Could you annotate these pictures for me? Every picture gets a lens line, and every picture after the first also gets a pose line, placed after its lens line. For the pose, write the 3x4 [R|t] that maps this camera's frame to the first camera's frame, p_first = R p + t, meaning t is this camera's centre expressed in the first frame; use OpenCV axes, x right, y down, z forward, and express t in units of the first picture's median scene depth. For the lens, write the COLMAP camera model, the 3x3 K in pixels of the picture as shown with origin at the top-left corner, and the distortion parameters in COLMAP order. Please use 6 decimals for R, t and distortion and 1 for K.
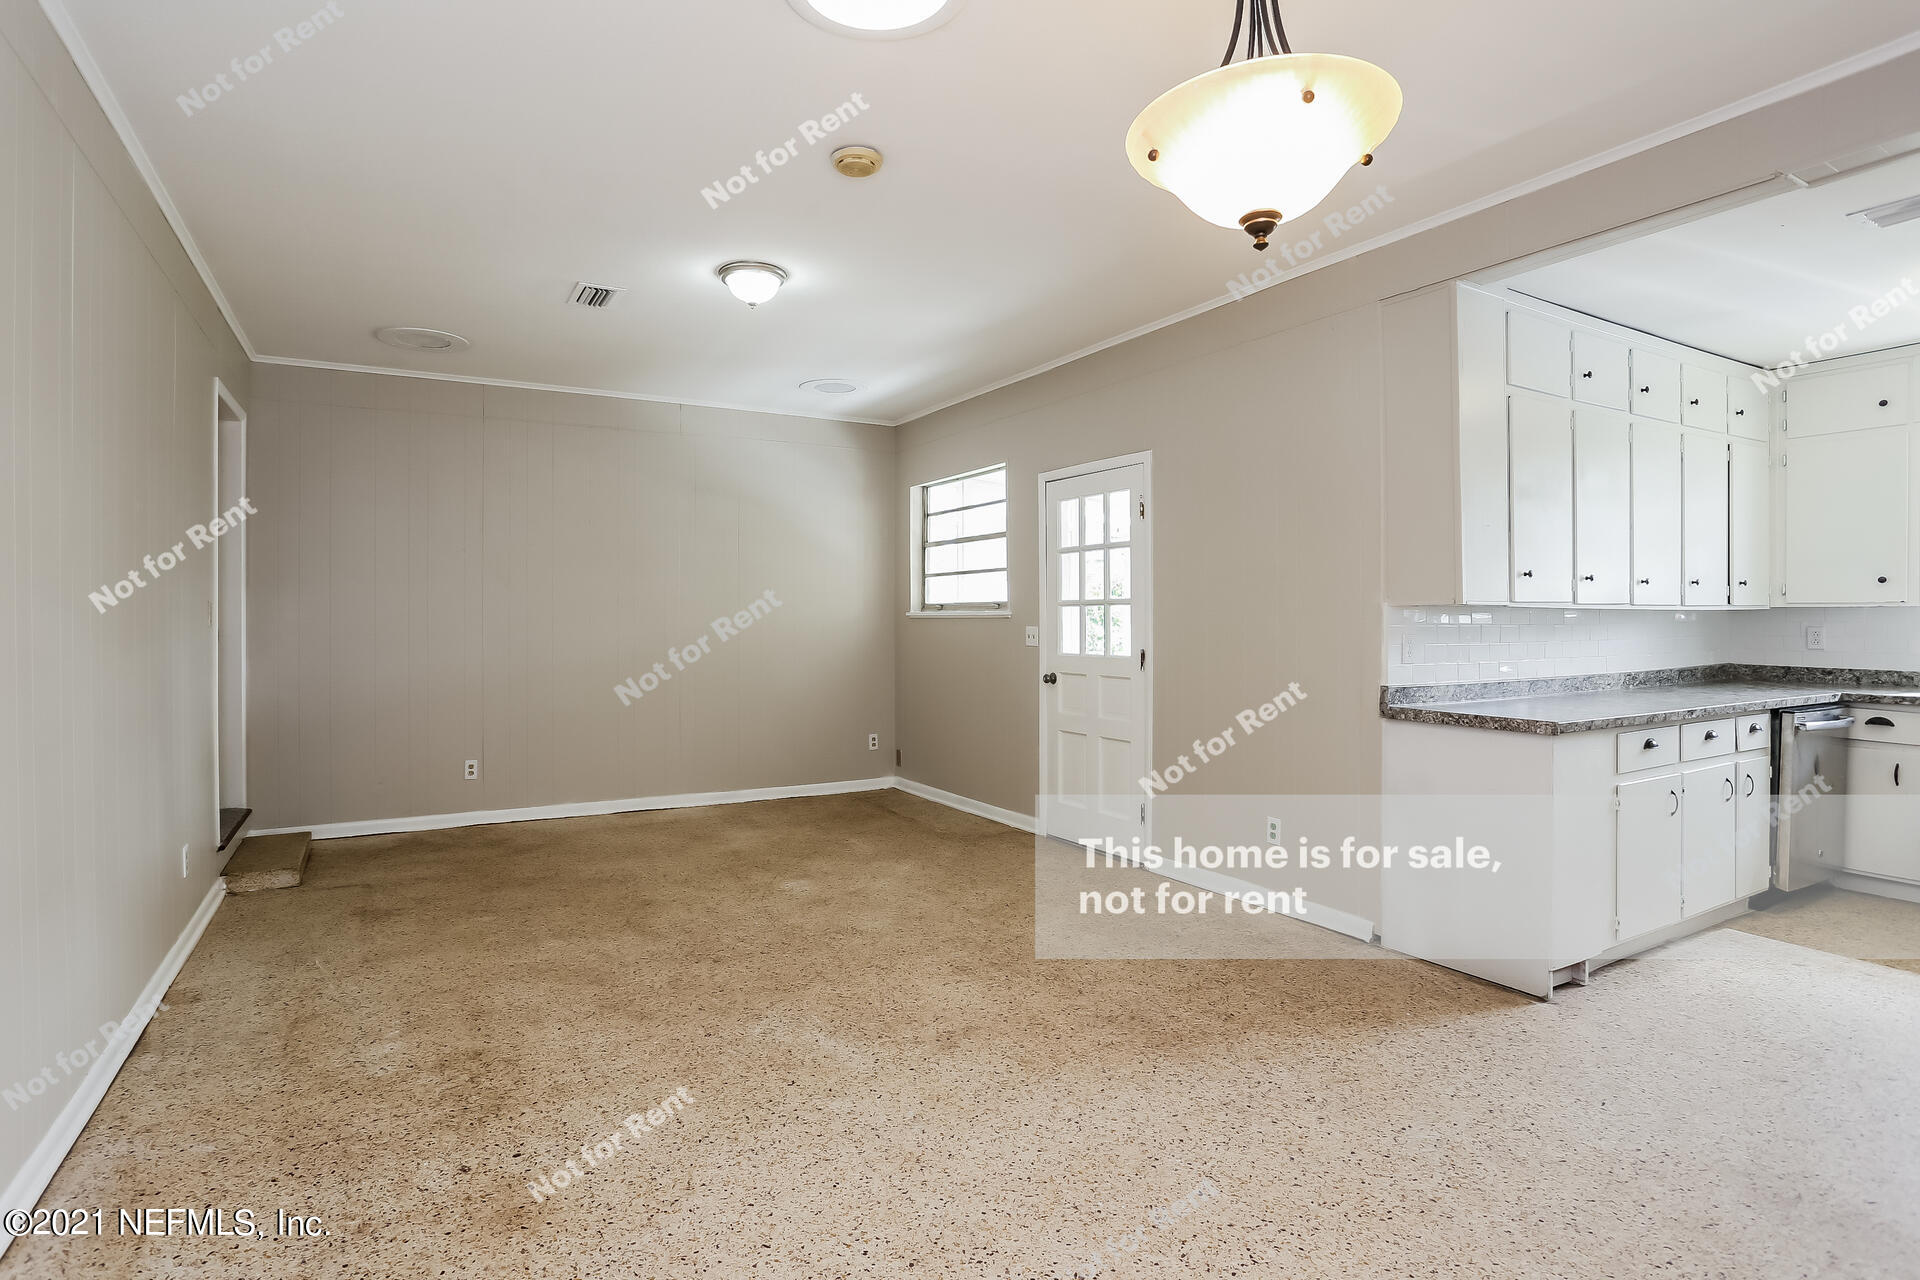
lens RADIAL K [[943.3, 0, 943.0], [0, 943.3, 616.2], [0, 0, 1]] dist [-0.069408, 0.032871]
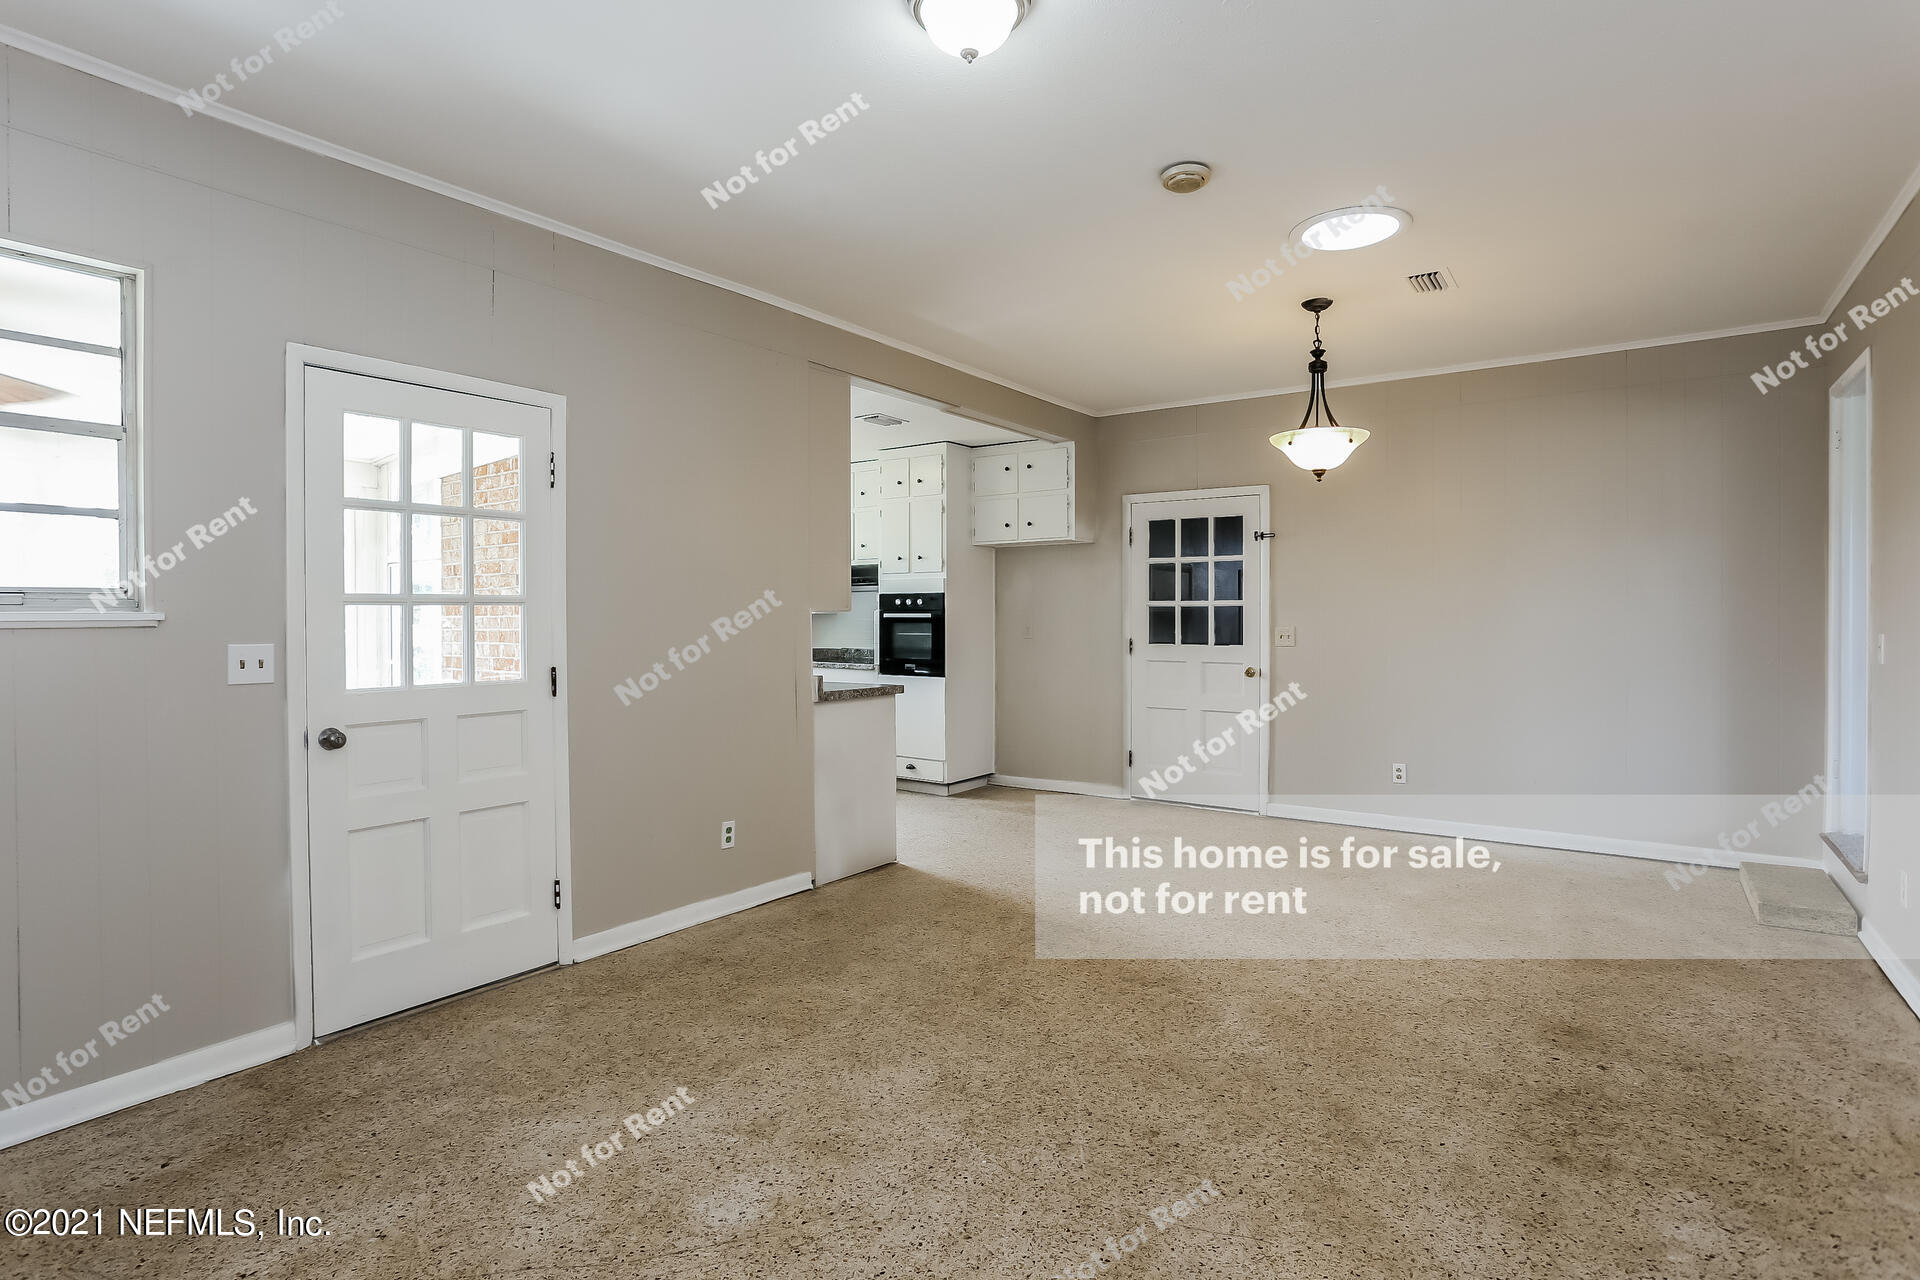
lens RADIAL K [[971.3, 0, 946.0], [0, 971.3, 622.9], [0, 0, 1]] dist [-0.063943, 0.035151]
pose [[-0.397119, -0.005036, 0.917753, -0.879676], [0.002548, 0.999975, 0.006590, -0.004365], [-0.917763, 0.004955, -0.397096, 1.522062]]
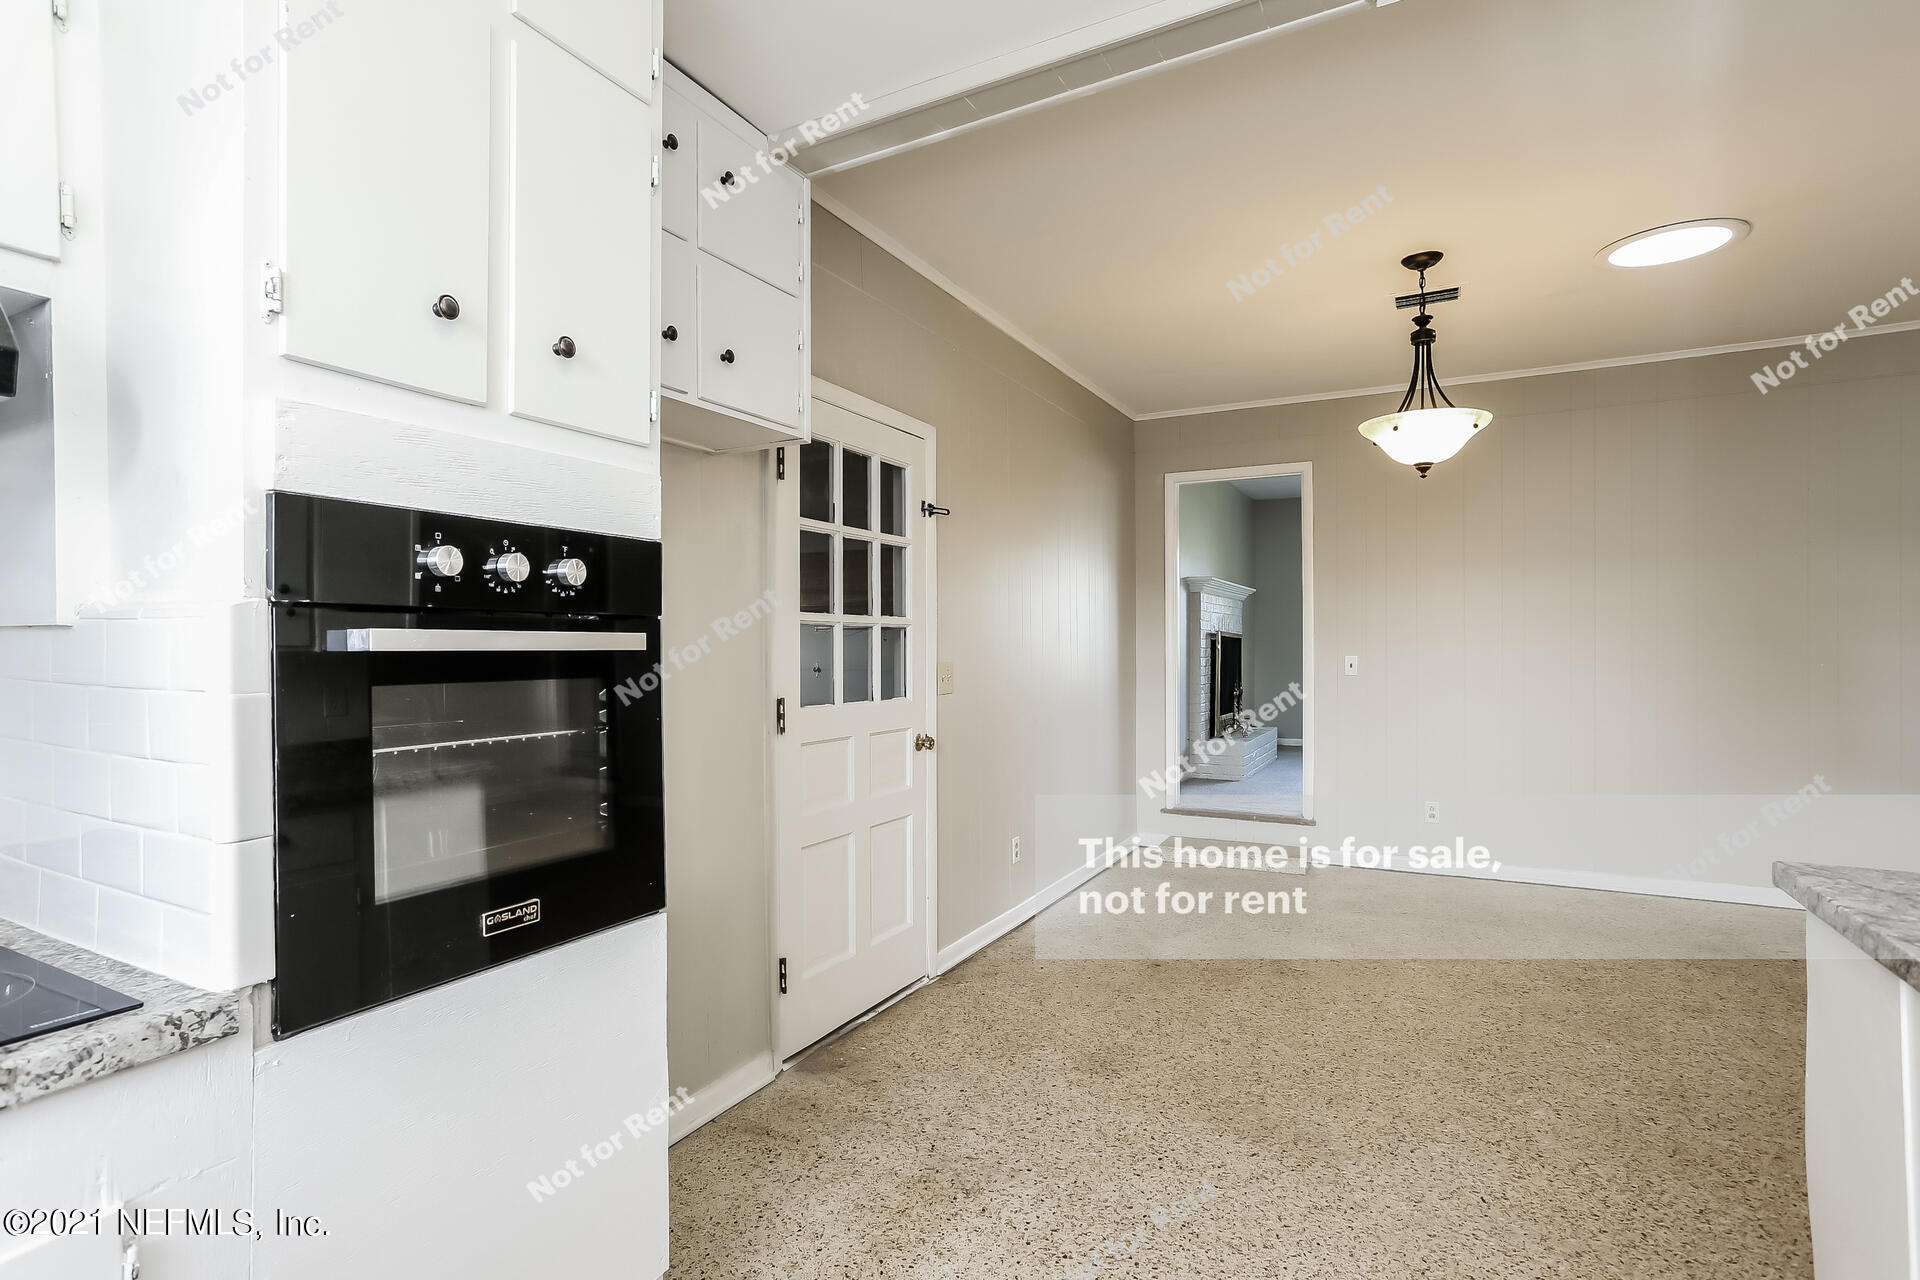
lens RADIAL K [[953.9, 0, 861.1], [0, 953.9, 640.6], [0, 0, 1]] dist [-0.071903, 0.032815]
pose [[-0.877788, 0.002763, -0.479041, 1.265614], [0.004277, 0.999989, -0.002070, -0.005930], [0.479030, -0.003866, -0.877790, 1.128135]]
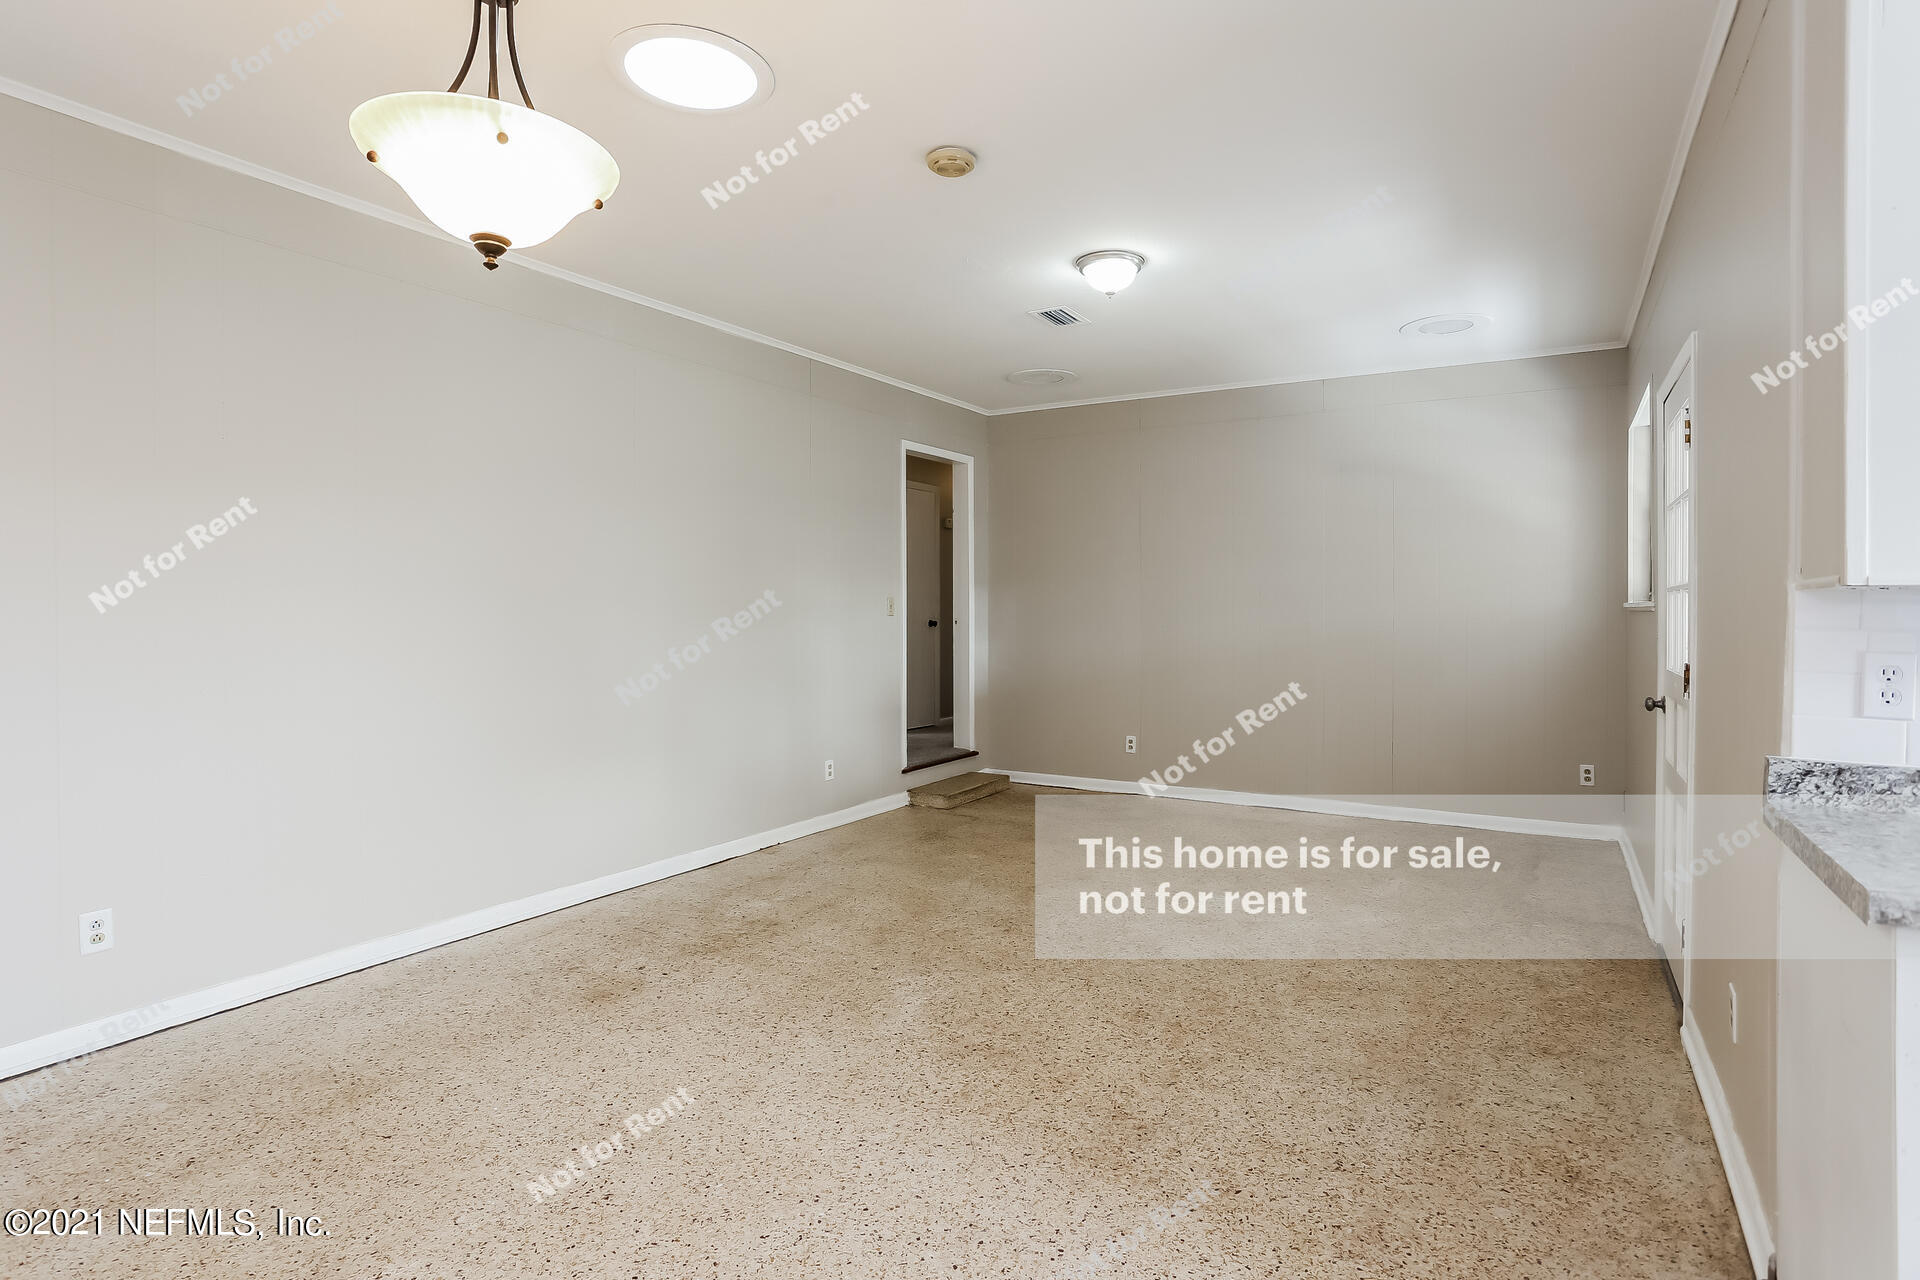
lens RADIAL K [[987.5, 0, 1002.0], [0, 987.5, 615.8], [0, 0, 1]] dist [-0.064701, 0.029667]
pose [[0.503852, 0.006364, -0.863767, 0.785019], [0.000652, 0.999970, 0.007748, -0.000886], [0.863790, -0.004467, 0.503832, 0.460919]]
